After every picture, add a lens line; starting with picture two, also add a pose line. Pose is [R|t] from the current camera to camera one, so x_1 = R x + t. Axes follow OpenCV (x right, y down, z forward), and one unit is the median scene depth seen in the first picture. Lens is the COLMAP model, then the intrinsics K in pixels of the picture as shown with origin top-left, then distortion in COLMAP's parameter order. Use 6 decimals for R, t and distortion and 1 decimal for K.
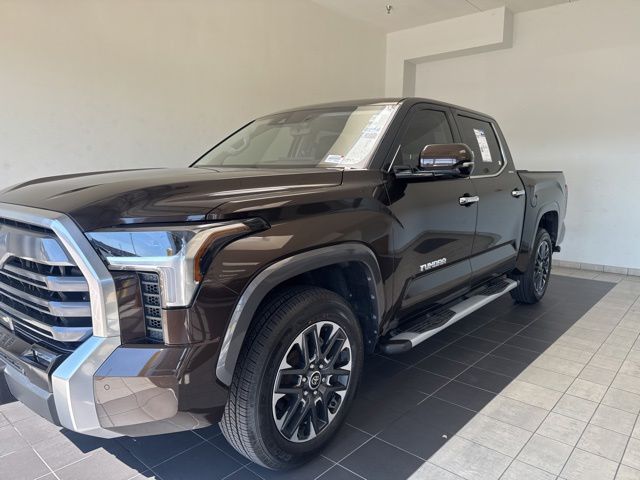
lens RADIAL K [[464.9, 0, 320.0], [0, 464.9, 240.0], [0, 0, 1]] dist [0.076800, -0.087493]
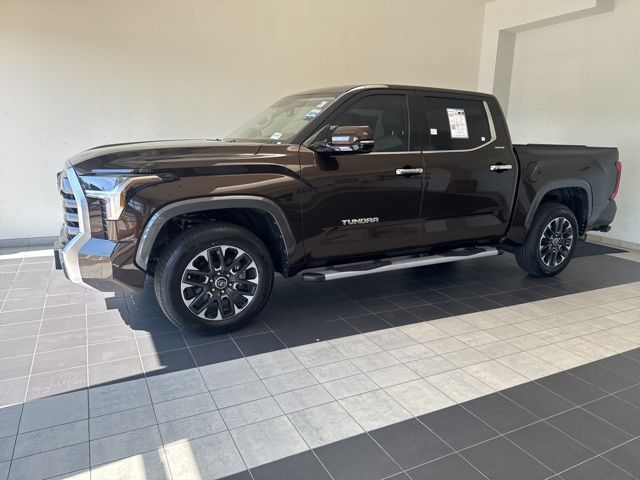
lens RADIAL K [[464.9, 0, 320.0], [0, 464.9, 240.0], [0, 0, 1]] dist [0.076800, -0.087493]
pose [[0.923636, 0.095218, -0.371255, 0.833003], [-0.070626, 0.994344, 0.079317, 0.014965], [0.376707, -0.047039, 0.925137, -0.283229]]
